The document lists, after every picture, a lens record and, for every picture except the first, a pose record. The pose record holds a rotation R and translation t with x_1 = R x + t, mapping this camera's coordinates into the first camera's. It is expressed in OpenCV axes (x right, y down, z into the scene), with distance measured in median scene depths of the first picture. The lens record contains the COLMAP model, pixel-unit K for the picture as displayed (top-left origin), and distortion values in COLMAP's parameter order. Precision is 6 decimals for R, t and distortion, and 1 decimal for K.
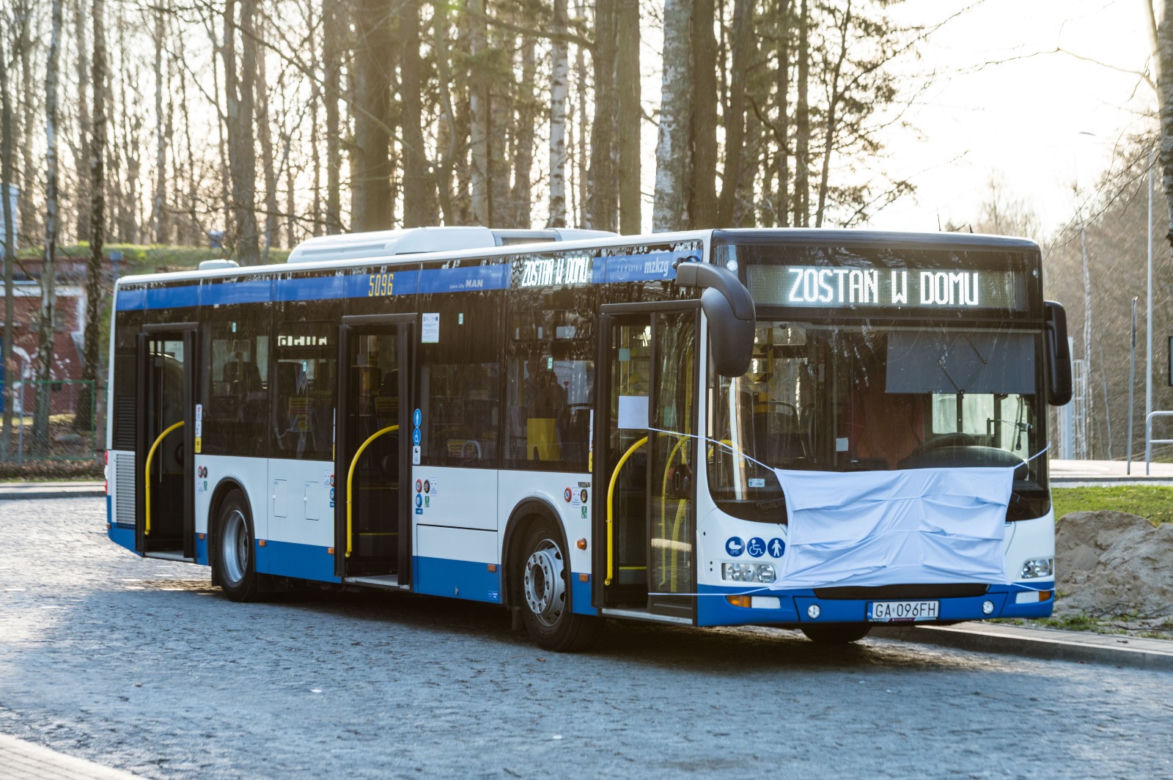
lens RADIAL K [[3862.4, 0, 578.8], [0, 3862.4, 380.1], [0, 0, 1]] dist [0.012000, 0.000000]
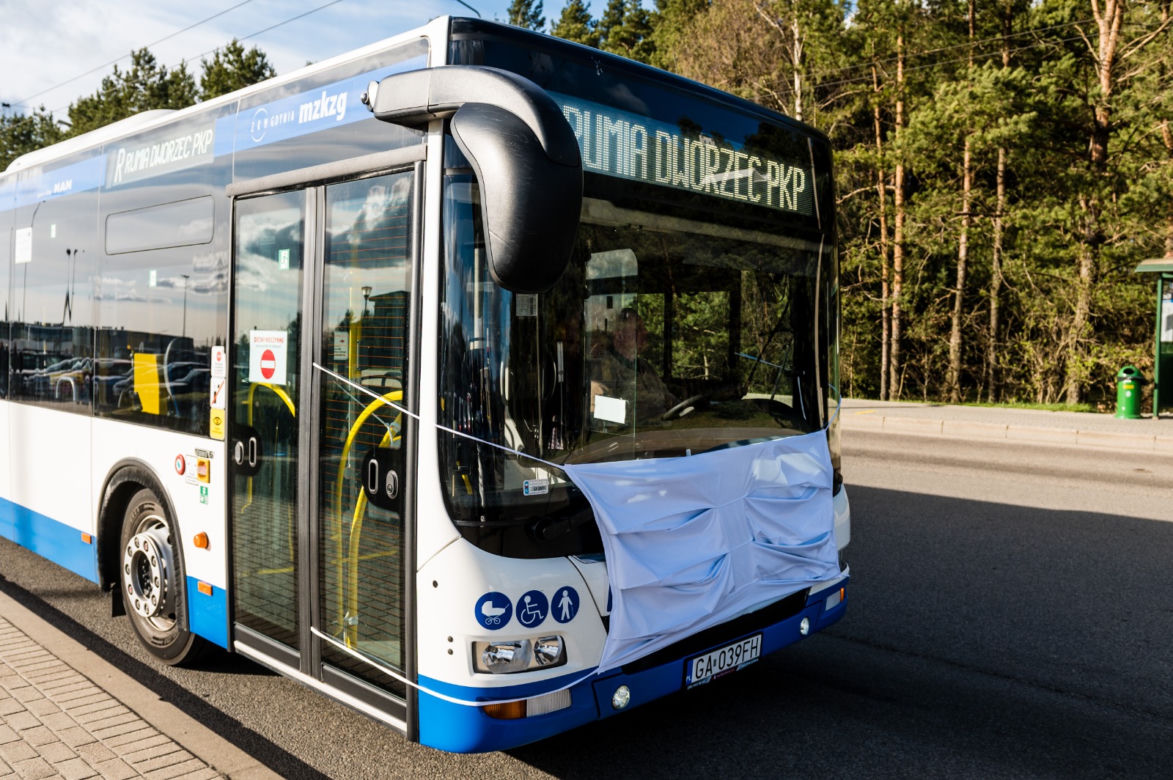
lens RADIAL K [[953.4, 0, 580.1], [0, 953.4, 397.3], [0, 0, 1]] dist [0.010712, 0.016078]
pose [[0.933302, -0.006328, 0.359037, 0.002850], [-0.021583, 0.997049, 0.073678, 0.003708], [-0.358443, -0.076512, 0.930411, 0.860021]]
